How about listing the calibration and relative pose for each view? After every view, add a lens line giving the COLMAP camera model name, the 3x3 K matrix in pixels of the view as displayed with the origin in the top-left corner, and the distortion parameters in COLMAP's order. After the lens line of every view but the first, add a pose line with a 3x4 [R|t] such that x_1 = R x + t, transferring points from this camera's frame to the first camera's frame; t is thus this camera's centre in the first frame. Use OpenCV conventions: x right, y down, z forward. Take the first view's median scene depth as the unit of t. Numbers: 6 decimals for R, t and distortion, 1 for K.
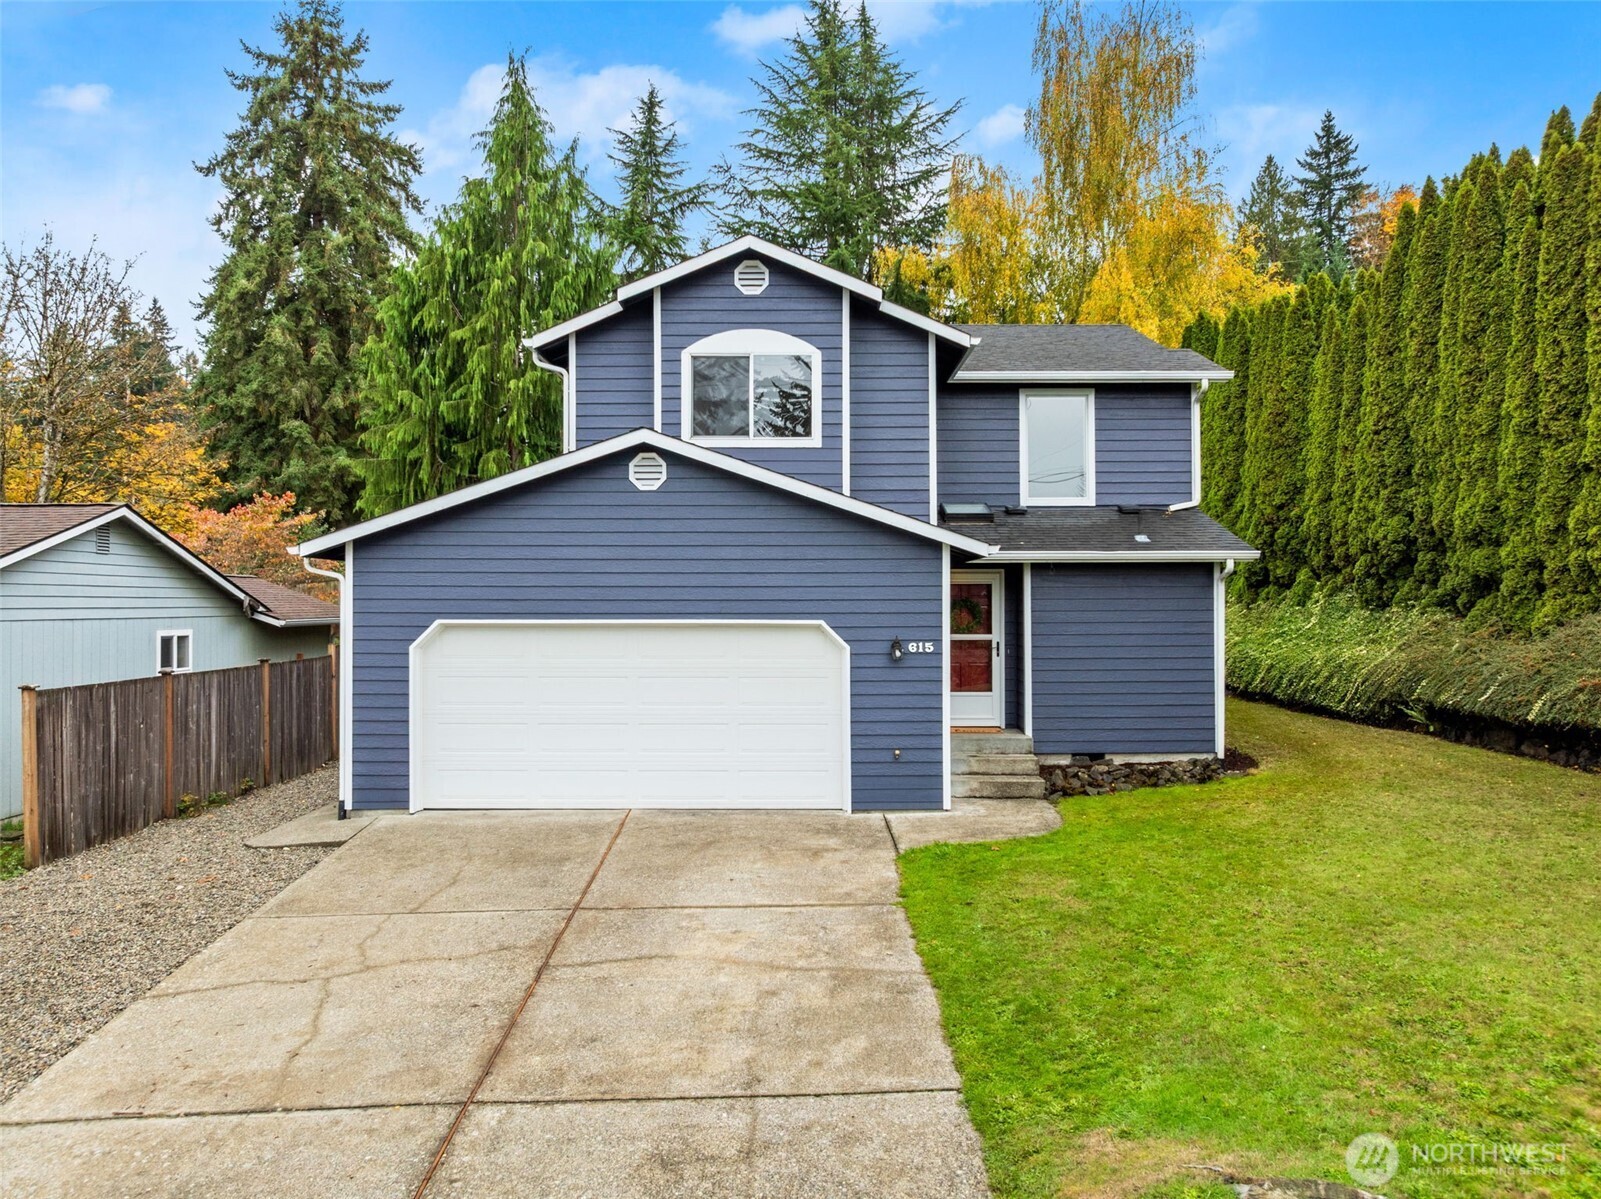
lens RADIAL K [[1143.5, 0, 790.3], [0, 1143.5, 569.9], [0, 0, 1]] dist [-0.042004, 0.014924]
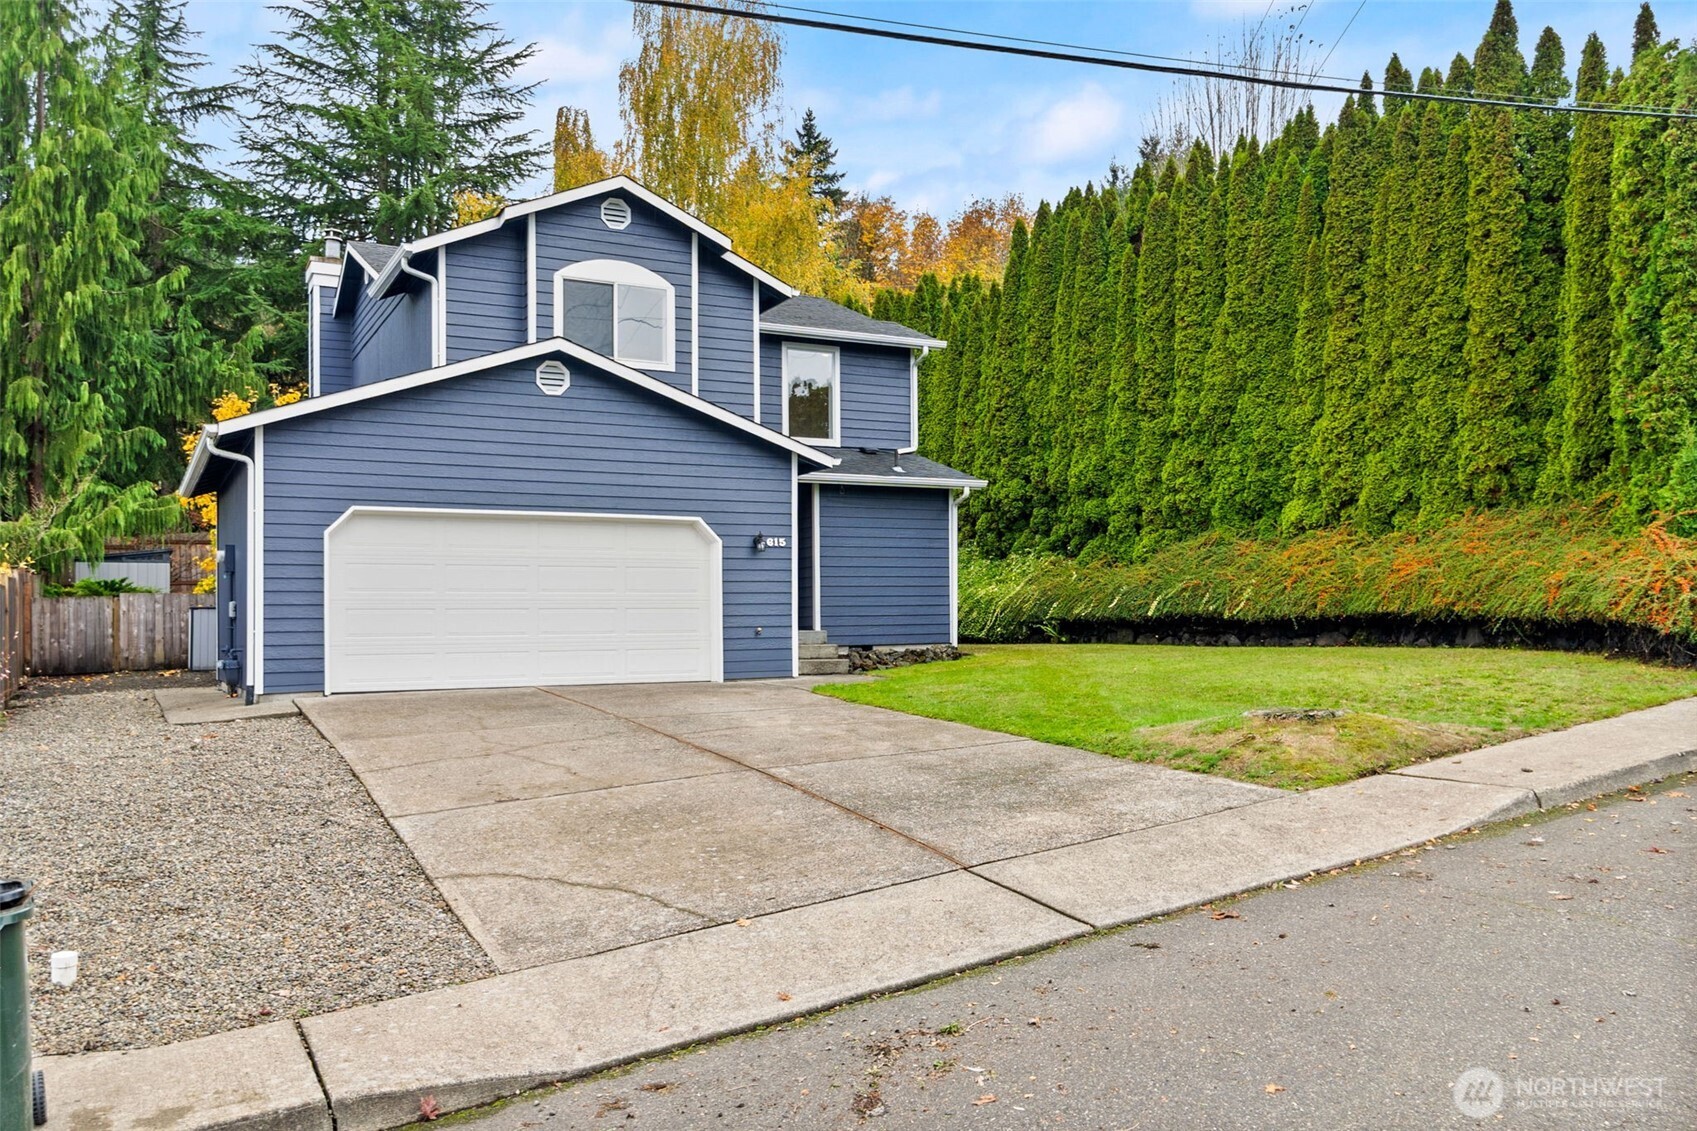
lens RADIAL K [[1337.6, 0, 839.1], [0, 1337.6, 610.4], [0, 0, 1]] dist [-0.003623, 0.005065]
pose [[0.879550, -0.005189, 0.475779, -0.392518], [0.000728, 0.999954, 0.009561, 0.099657], [-0.475807, -0.008063, 0.879513, -0.214913]]
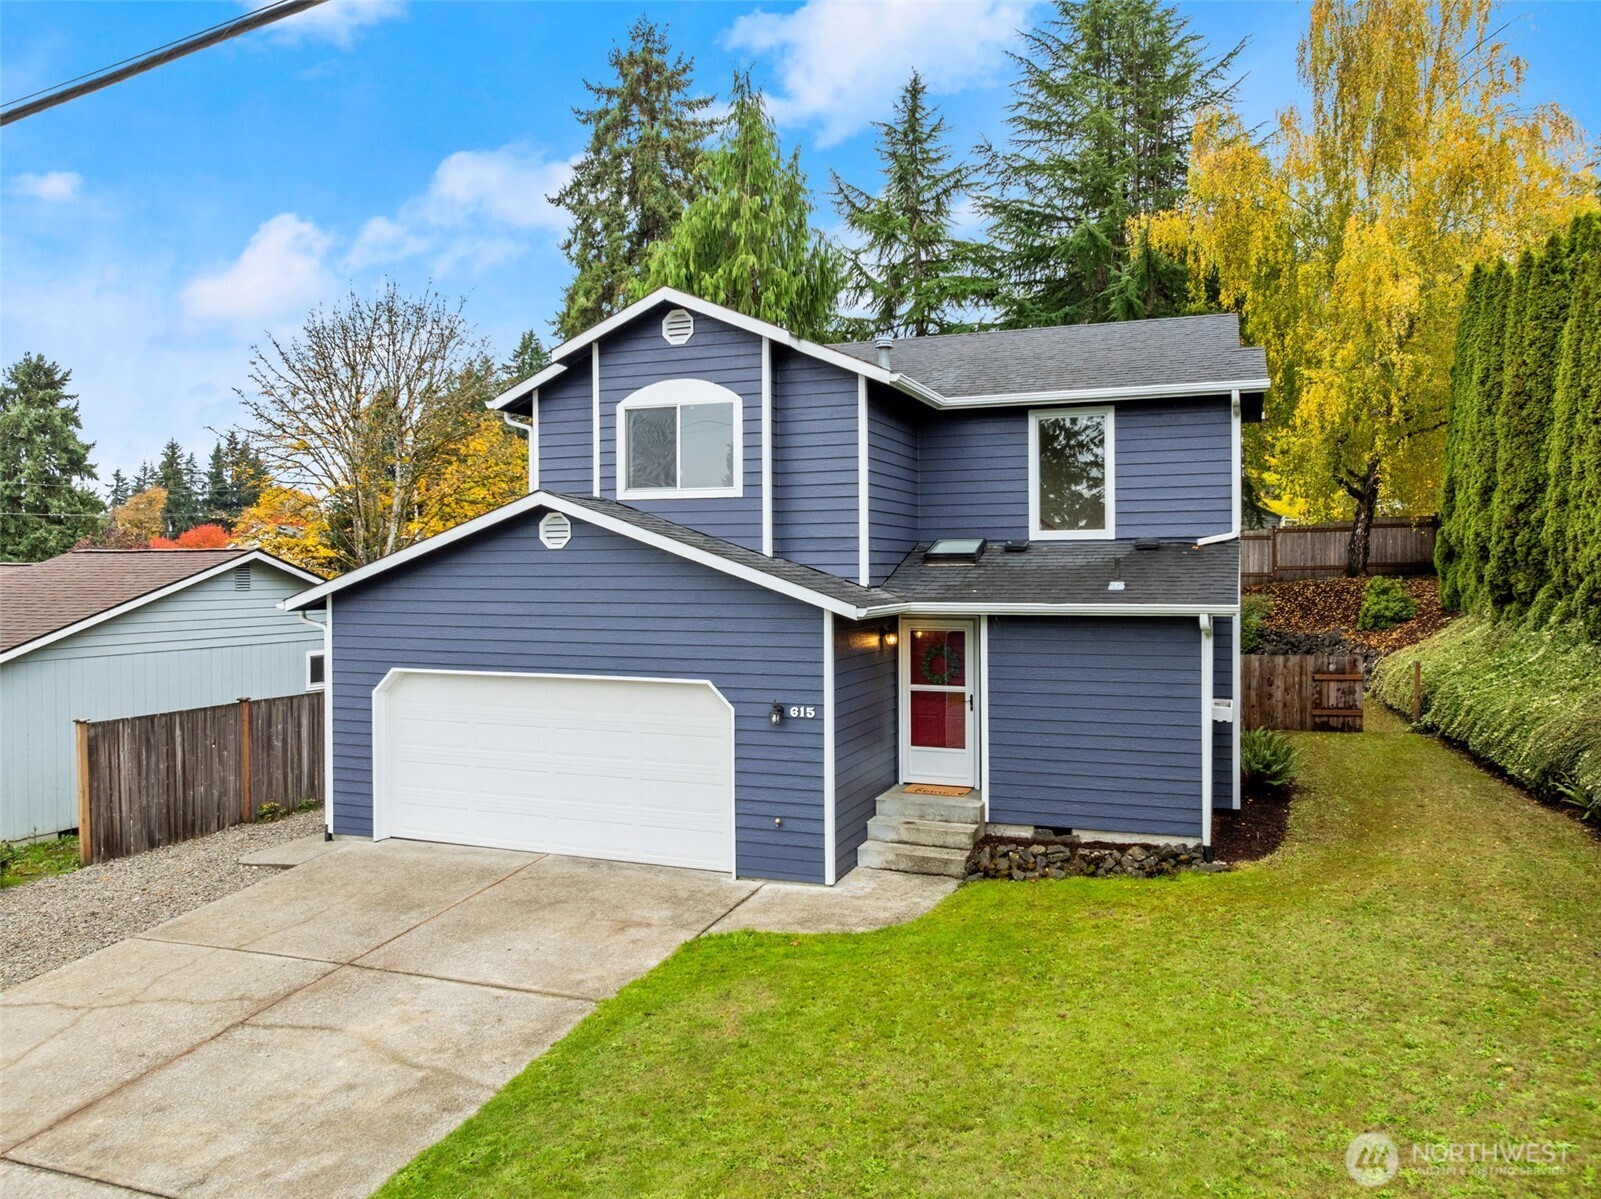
lens RADIAL K [[1143.5, 0, 803.5], [0, 1143.5, 550.5], [0, 0, 1]] dist [-0.042004, 0.014924]
pose [[0.934994, -0.007499, -0.354583, 0.356614], [0.012612, 0.999847, 0.012111, -0.061529], [0.354438, -0.015795, 0.934946, 0.089810]]
